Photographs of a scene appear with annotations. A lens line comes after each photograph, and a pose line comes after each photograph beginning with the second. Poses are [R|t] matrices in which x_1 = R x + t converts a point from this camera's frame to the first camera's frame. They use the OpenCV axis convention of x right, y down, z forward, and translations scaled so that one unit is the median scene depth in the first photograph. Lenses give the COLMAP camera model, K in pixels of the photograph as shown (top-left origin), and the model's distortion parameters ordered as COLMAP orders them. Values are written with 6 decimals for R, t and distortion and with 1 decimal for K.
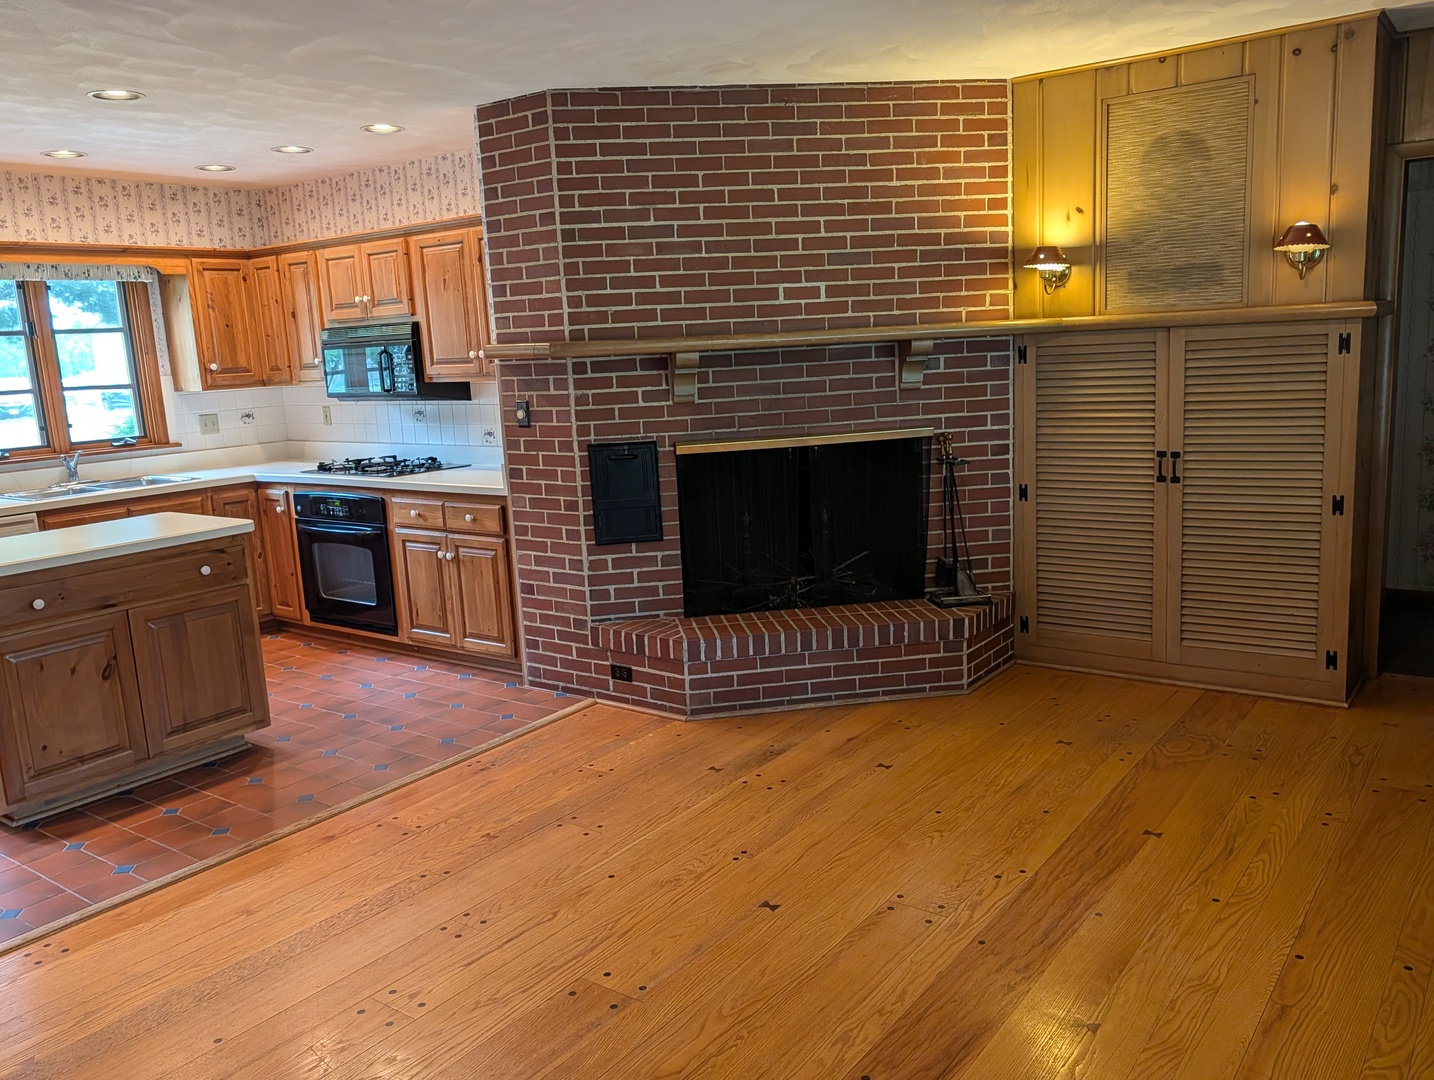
lens RADIAL K [[1141.1, 0, 723.3], [0, 1141.1, 515.0], [0, 0, 1]] dist [0.020652, -0.002109]
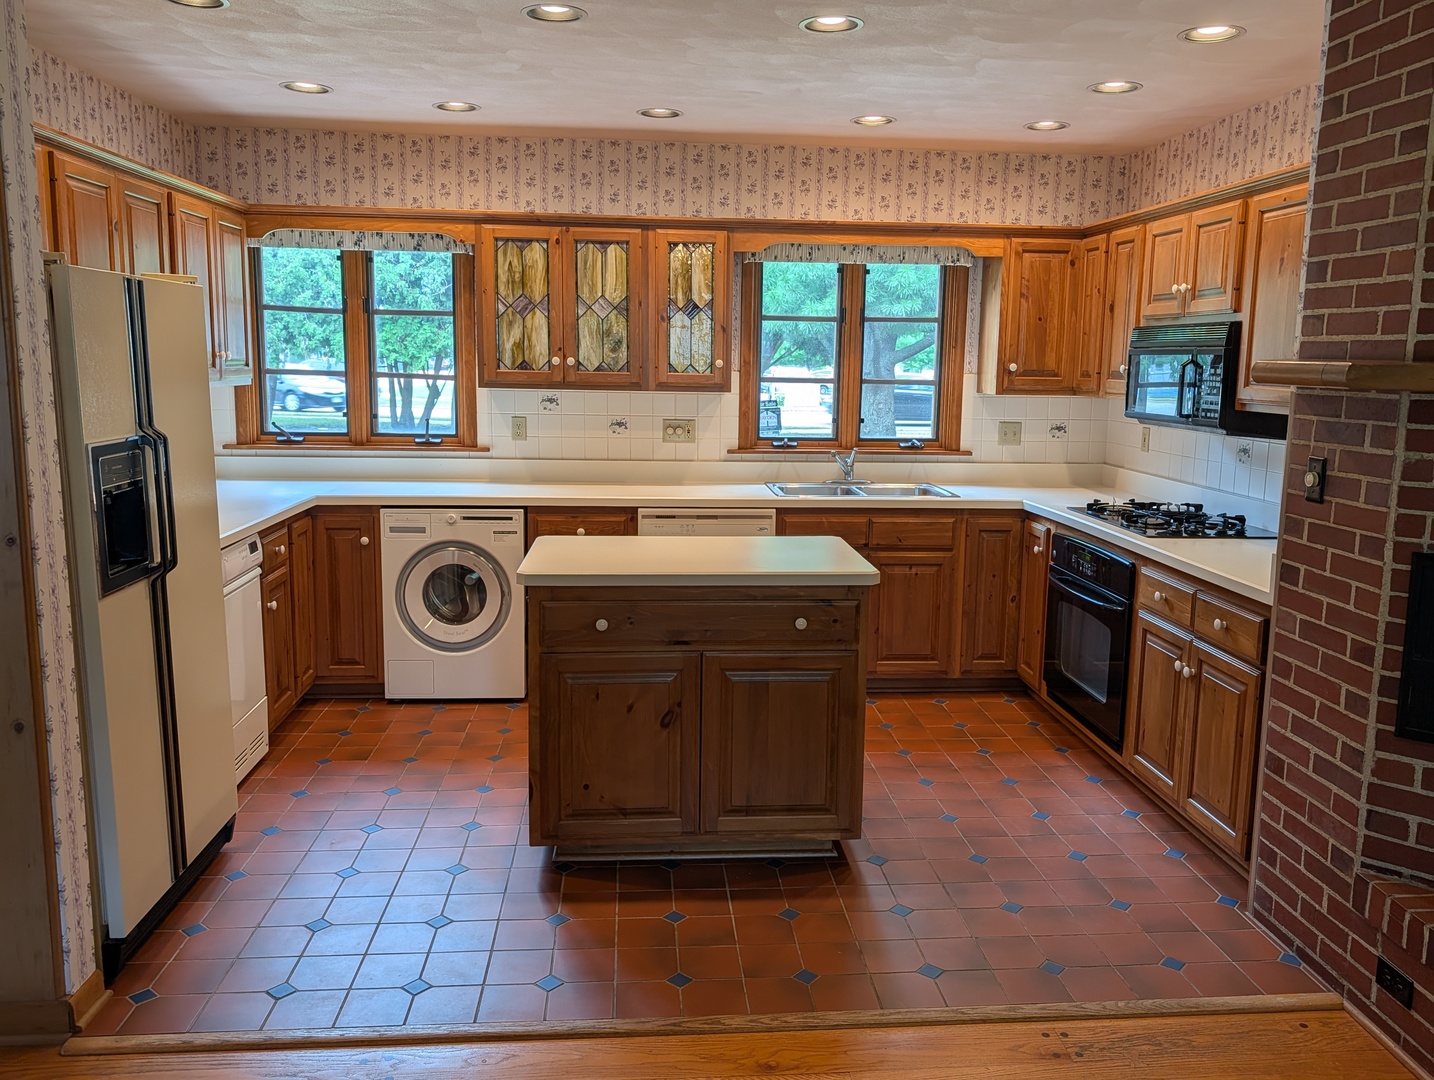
lens RADIAL K [[1141.1, 0, 723.3], [0, 1141.1, 515.0], [0, 0, 1]] dist [0.020652, -0.002109]
pose [[0.661808, 0.164165, -0.731478, 0.057398], [-0.165902, 0.983608, 0.070651, -0.058868], [0.731086, 0.074596, 0.678195, 0.358433]]
